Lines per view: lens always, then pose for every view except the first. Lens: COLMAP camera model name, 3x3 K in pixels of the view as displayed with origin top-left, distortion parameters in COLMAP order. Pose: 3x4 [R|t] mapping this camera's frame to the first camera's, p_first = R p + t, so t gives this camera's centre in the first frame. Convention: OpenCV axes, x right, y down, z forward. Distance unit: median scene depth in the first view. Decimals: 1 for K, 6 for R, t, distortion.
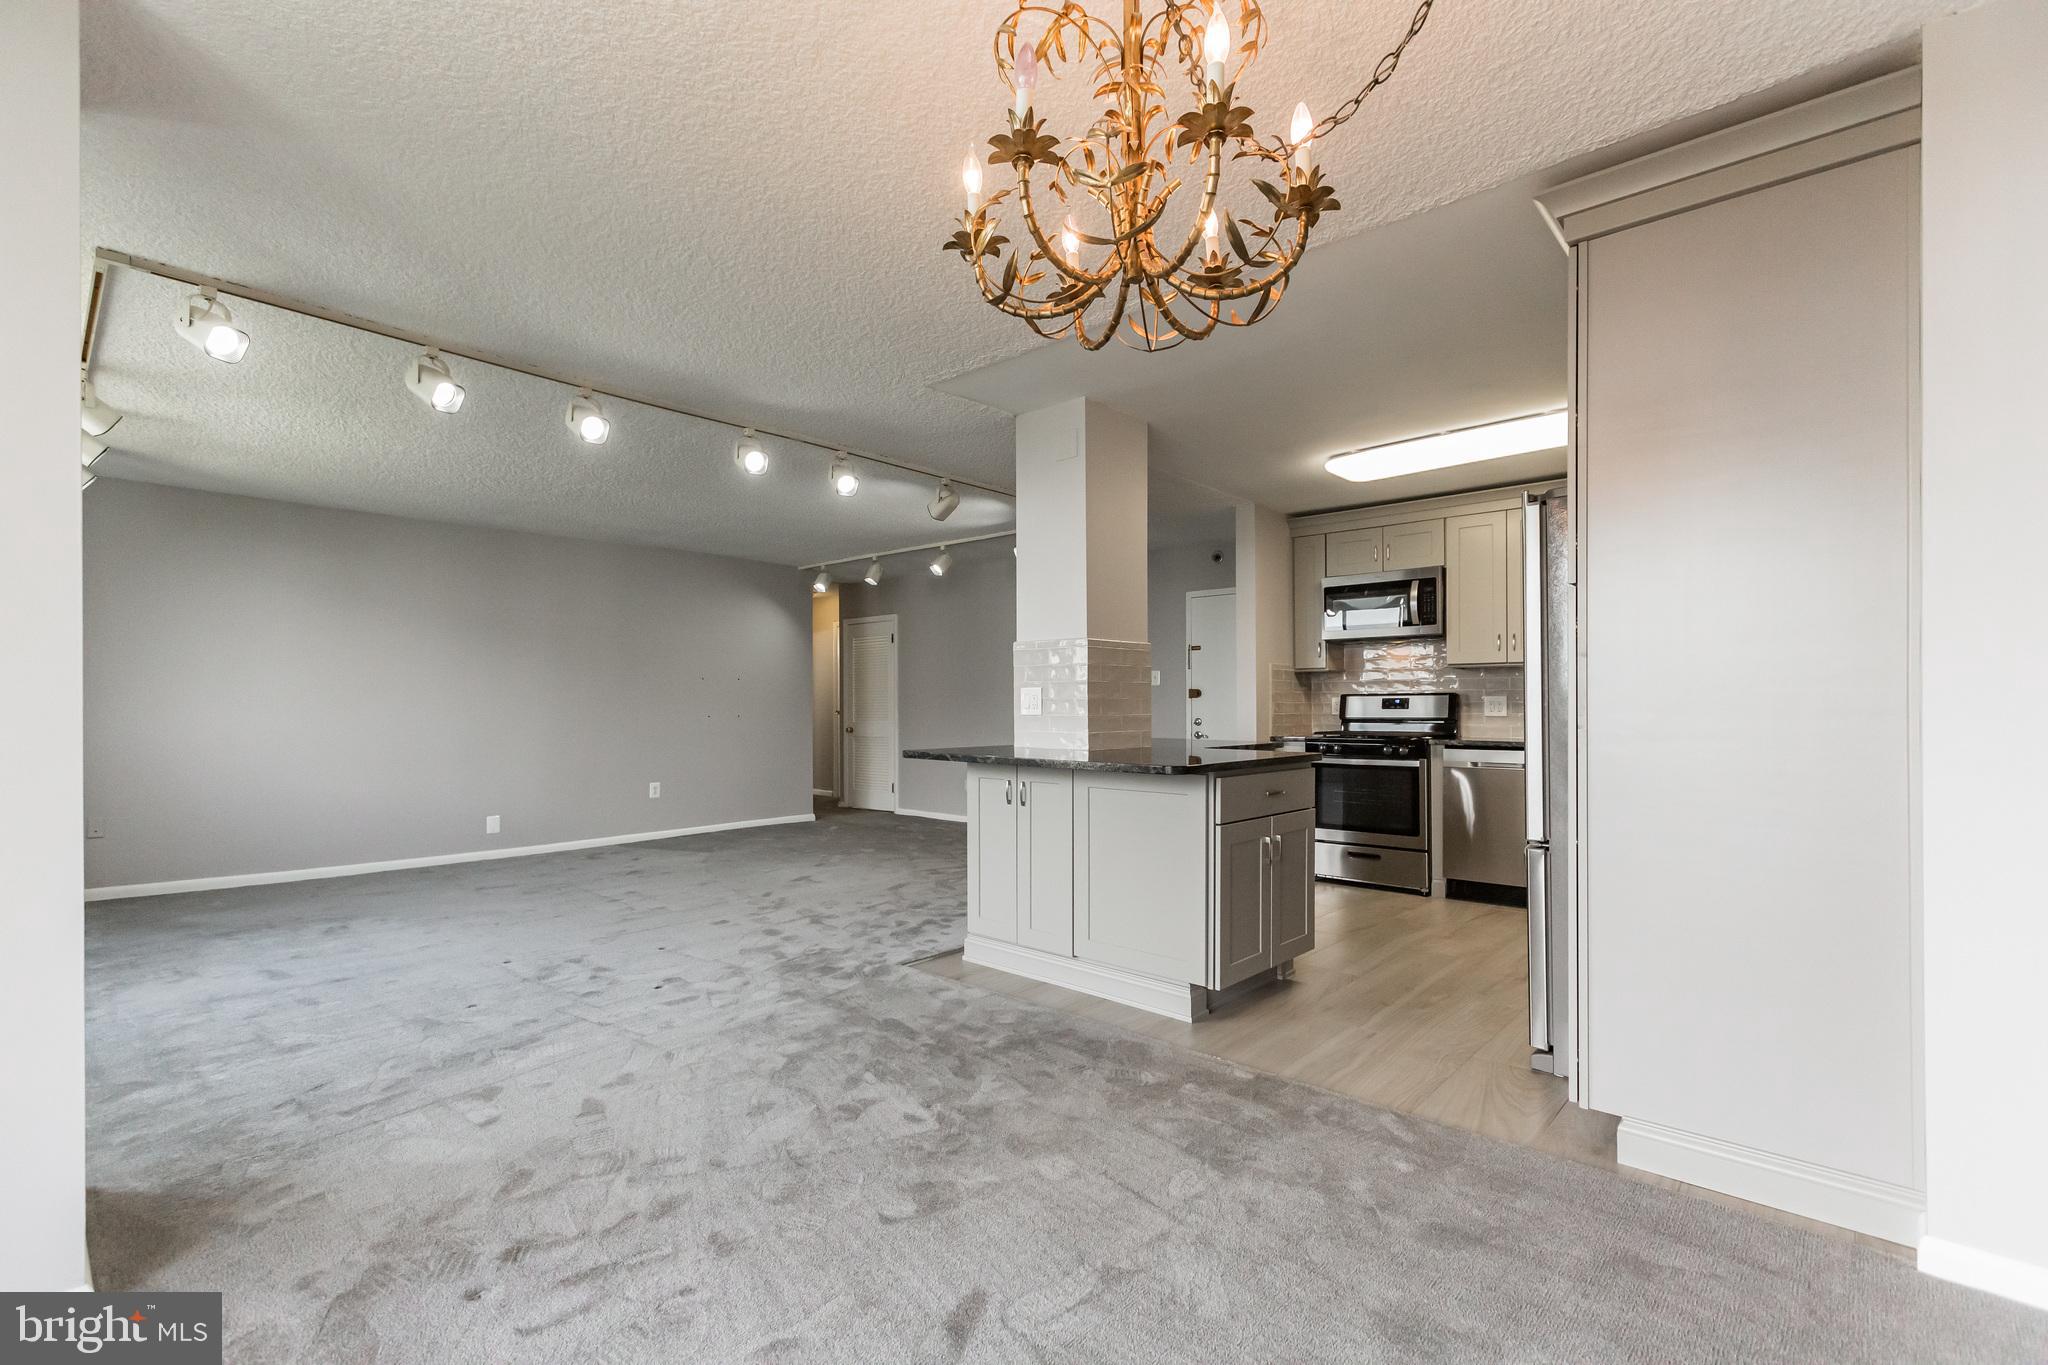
lens RADIAL K [[931.9, 0, 1004.7], [0, 931.9, 691.2], [0, 0, 1]] dist [0.000179, 0.000267]
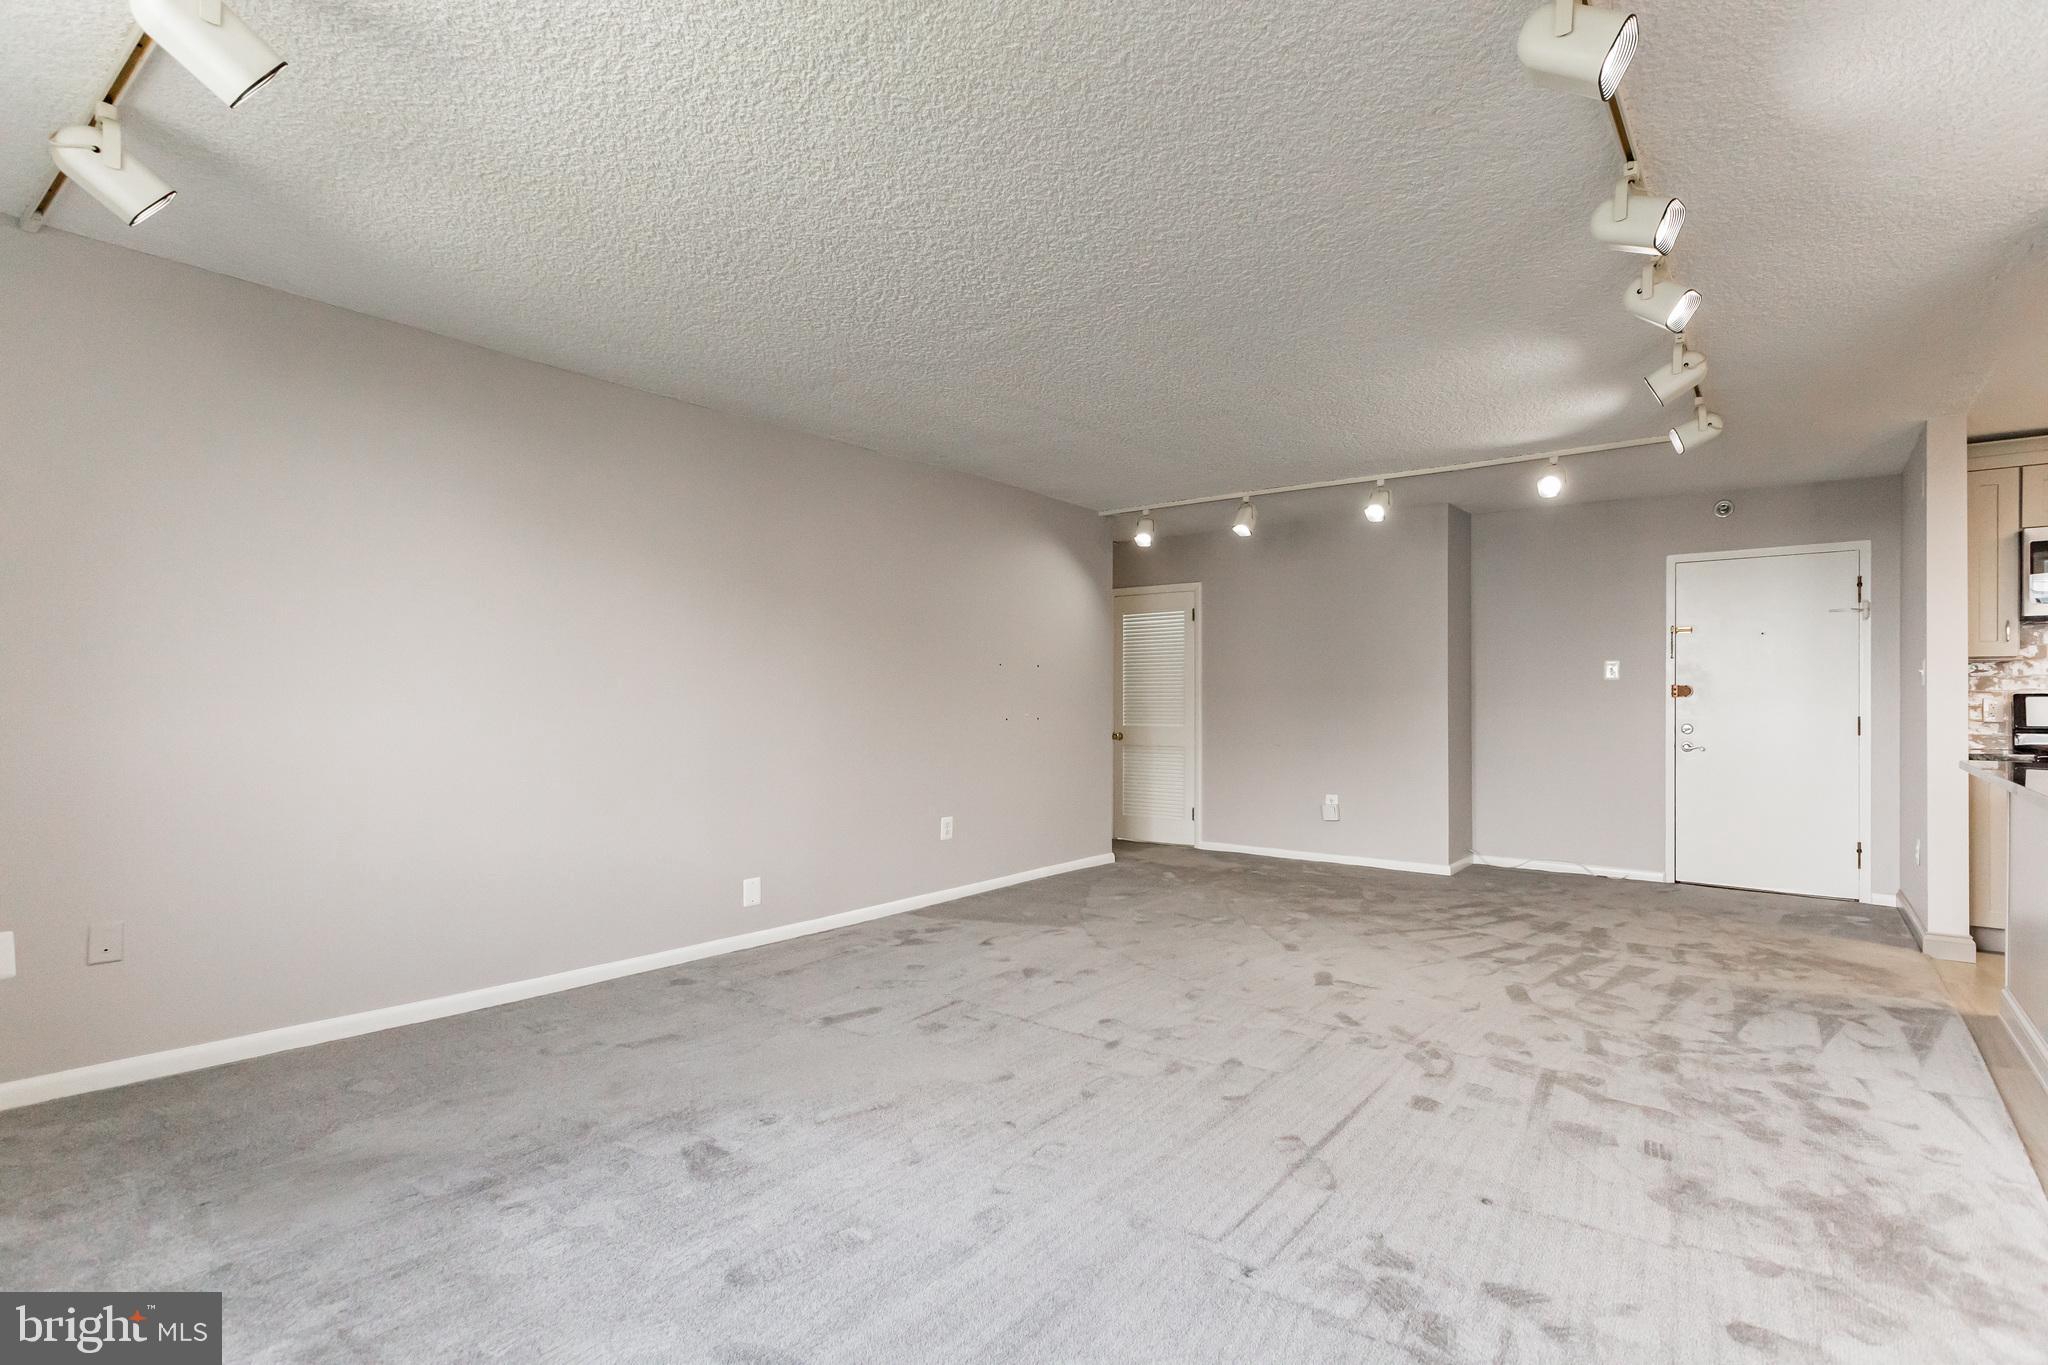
lens RADIAL K [[931.9, 0, 1041.4], [0, 931.9, 687.4], [0, 0, 1]] dist [0.000179, 0.000267]
pose [[0.992476, 0.007780, 0.122193, -0.434647], [-0.007594, 0.999969, -0.001988, 0.005294], [-0.122204, 0.001045, 0.992504, 0.354439]]
